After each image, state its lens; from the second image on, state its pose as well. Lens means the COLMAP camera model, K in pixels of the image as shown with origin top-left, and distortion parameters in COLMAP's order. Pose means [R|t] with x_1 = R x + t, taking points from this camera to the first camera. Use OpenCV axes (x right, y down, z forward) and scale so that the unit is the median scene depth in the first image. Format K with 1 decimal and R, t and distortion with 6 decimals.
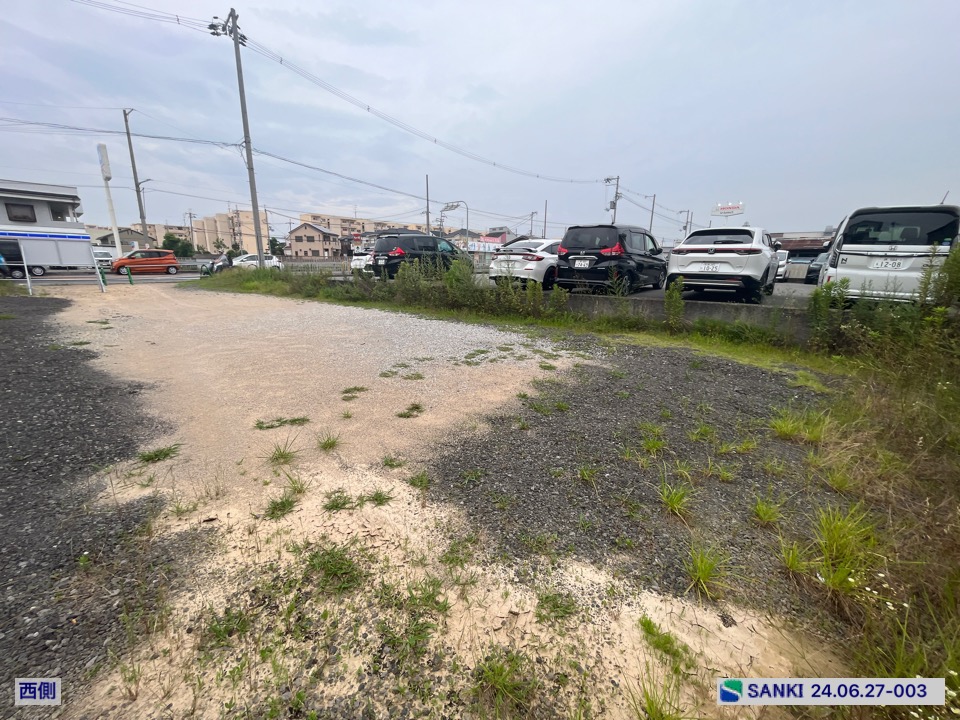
lens RADIAL K [[387.4, 0, 476.1], [0, 387.4, 357.9], [0, 0, 1]] dist [-0.003214, 0.000085]
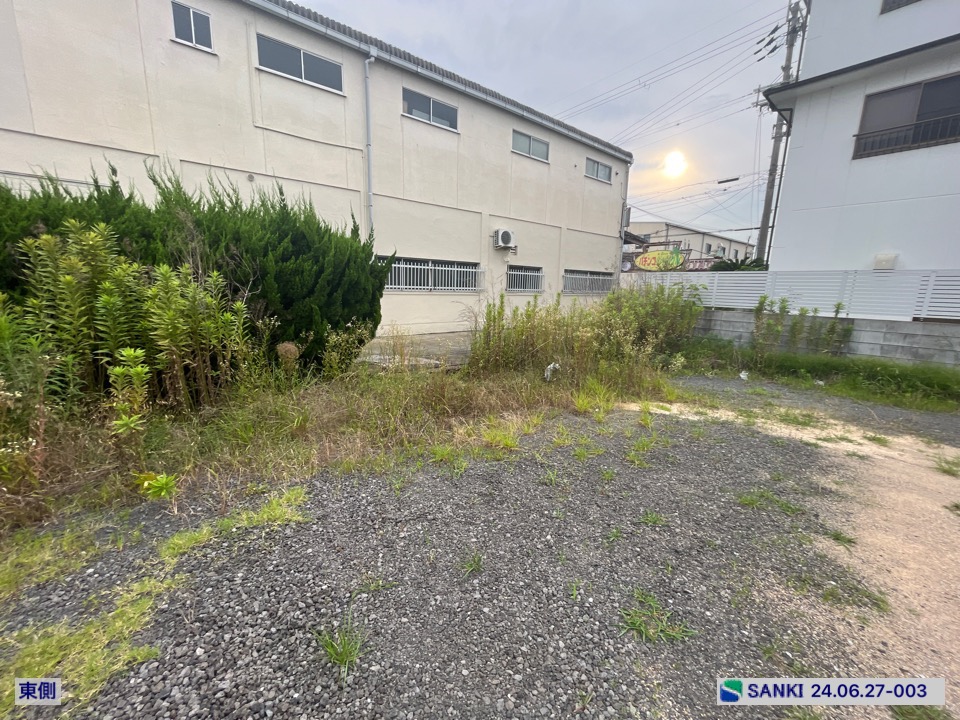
lens RADIAL K [[387.4, 0, 476.1], [0, 387.4, 362.3], [0, 0, 1]] dist [-0.003214, 0.000085]
pose [[-0.985471, -0.066730, 0.156183, 0.638238], [0.003204, 0.912115, 0.409921, -0.410606], [-0.169811, 0.404466, -0.898650, 1.651981]]
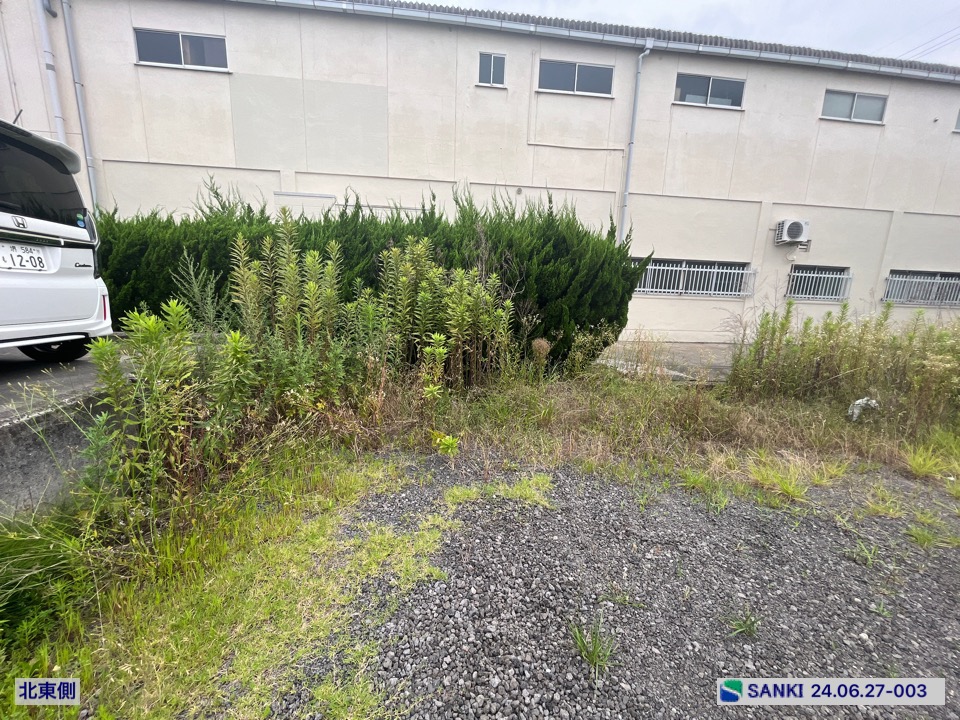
lens RADIAL K [[387.4, 0, 476.3], [0, 387.4, 362.1], [0, 0, 1]] dist [-0.003214, 0.000085]
pose [[-0.735692, -0.177099, 0.653754, 0.694883], [0.109553, 0.921388, 0.372884, -0.414685], [-0.668398, 0.345949, -0.658455, 1.677740]]
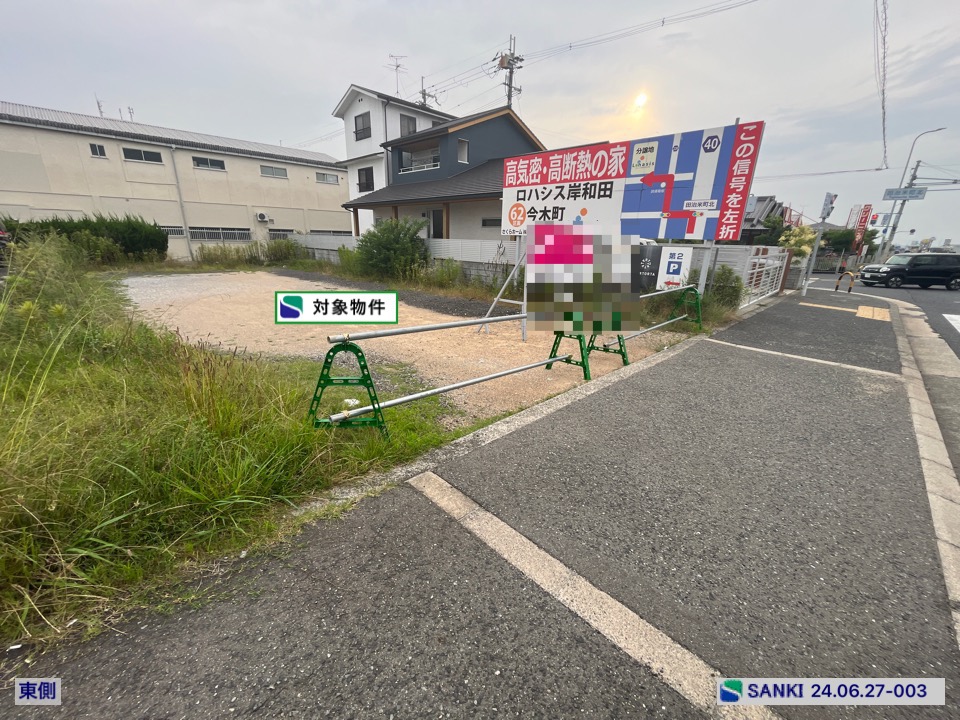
lens RADIAL K [[387.4, 0, 476.0], [0, 387.4, 362.4], [0, 0, 1]] dist [-0.003214, 0.000085]
pose [[-0.996328, -0.057579, 0.063371, -3.845160], [-0.016633, 0.856172, 0.516423, -1.547631], [-0.083992, 0.513472, -0.853986, 5.659792]]
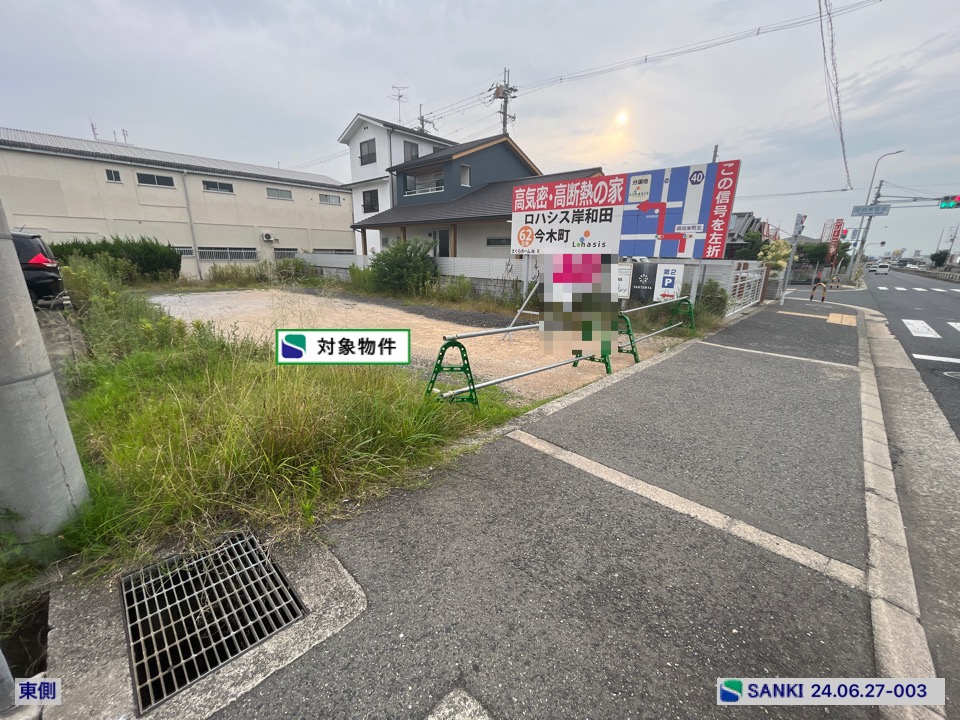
lens RADIAL K [[387.4, 0, 475.9], [0, 387.4, 362.4], [0, 0, 1]] dist [-0.003214, 0.000085]
pose [[-0.998425, -0.038362, 0.040946, -3.661547], [-0.013724, 0.874556, 0.484730, -1.641757], [-0.054405, 0.483404, -0.873705, 5.945942]]
